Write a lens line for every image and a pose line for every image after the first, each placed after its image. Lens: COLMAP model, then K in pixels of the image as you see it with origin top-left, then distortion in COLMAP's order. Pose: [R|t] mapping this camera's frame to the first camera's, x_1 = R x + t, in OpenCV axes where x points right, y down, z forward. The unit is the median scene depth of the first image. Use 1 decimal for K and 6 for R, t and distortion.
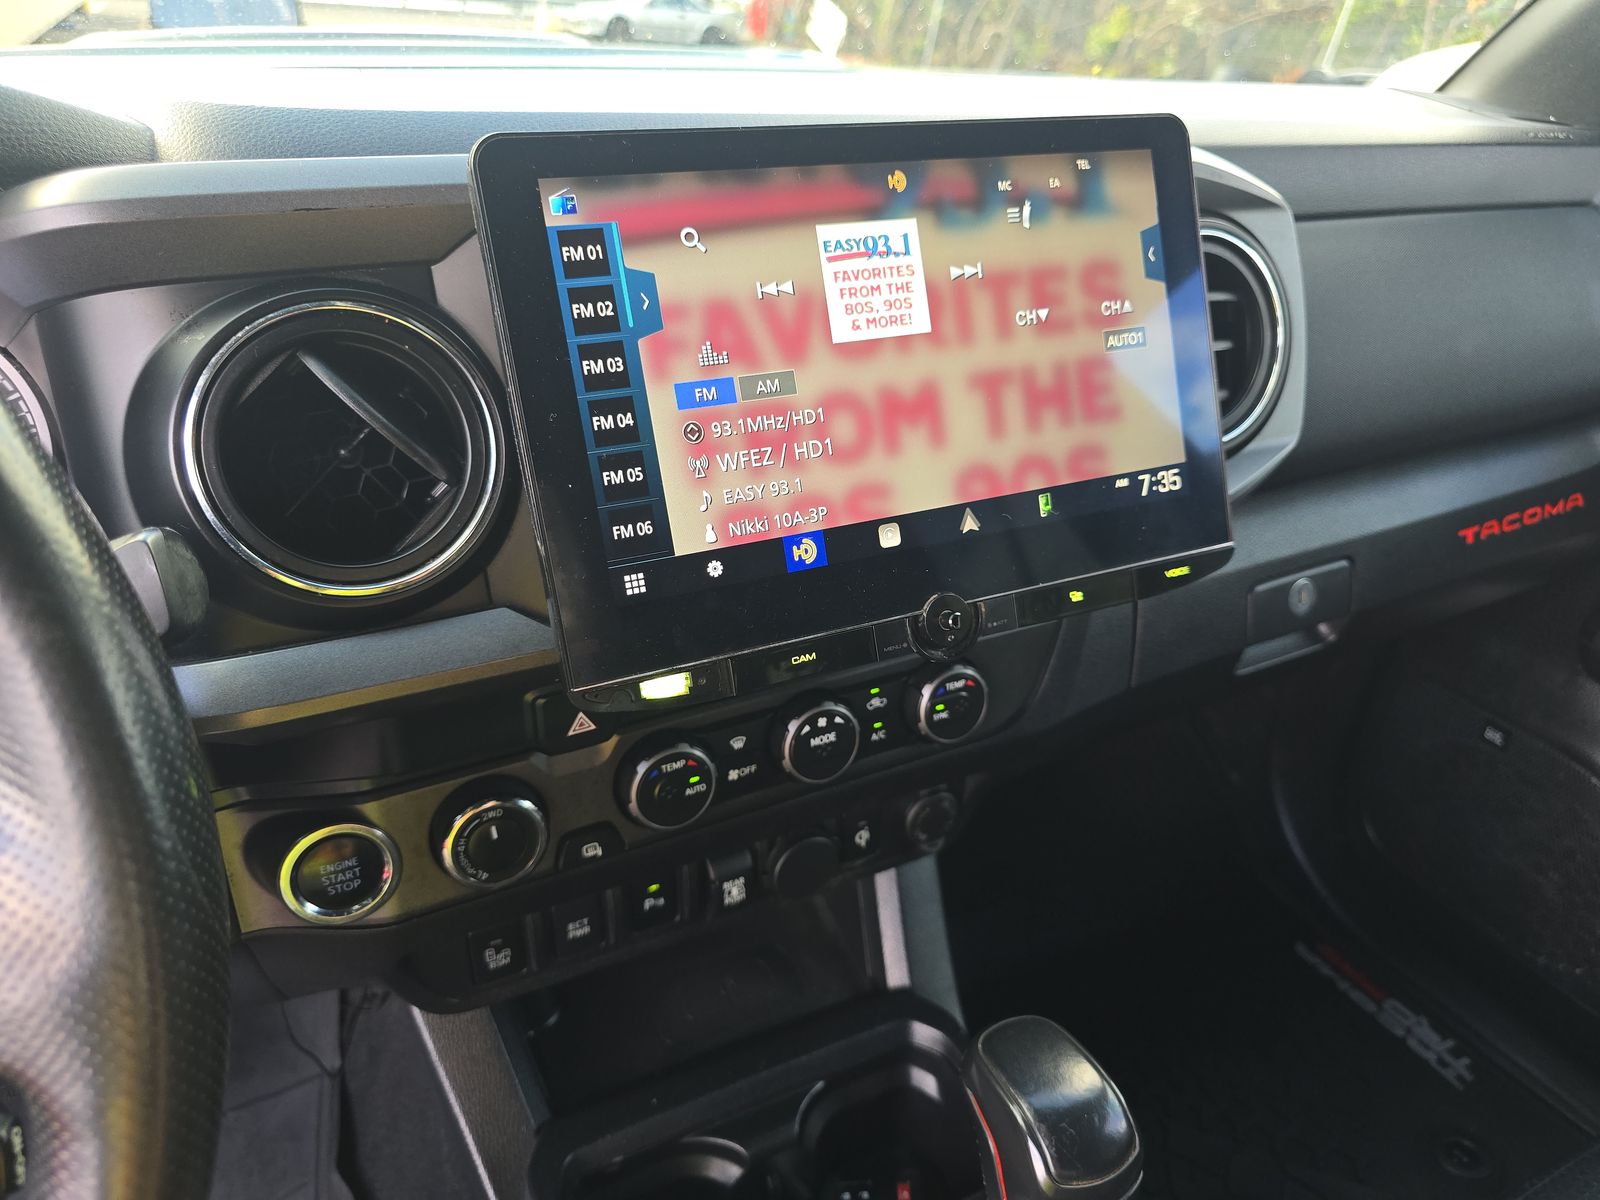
lens RADIAL K [[1078.6, 0, 802.4], [0, 1078.6, 600.0], [0, 0, 1]] dist [0.032417, -0.032516]
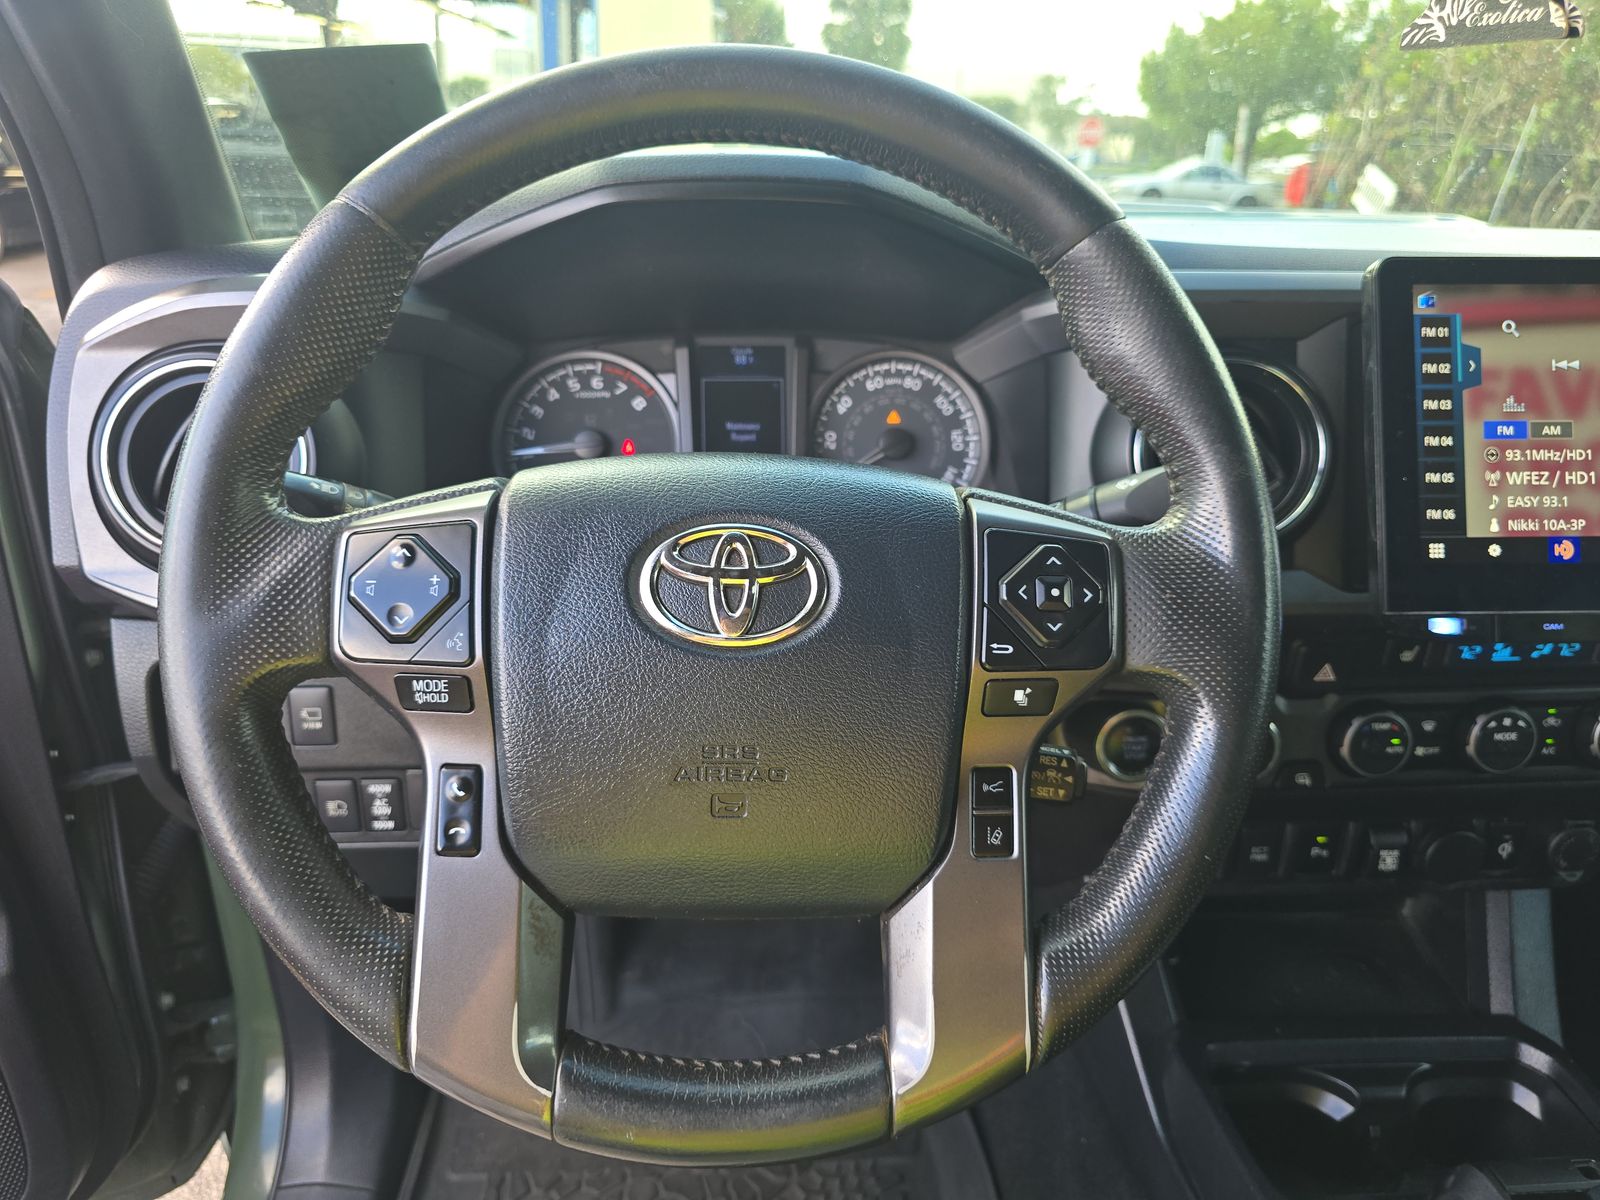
lens RADIAL K [[1078.6, 0, 844.9], [0, 1078.6, 605.3], [0, 0, 1]] dist [0.032417, -0.032516]
pose [[0.916948, 0.135274, -0.375375, -0.314229], [-0.181623, 0.979168, -0.090796, 0.322172], [0.355273, 0.151432, 0.922415, -0.604038]]
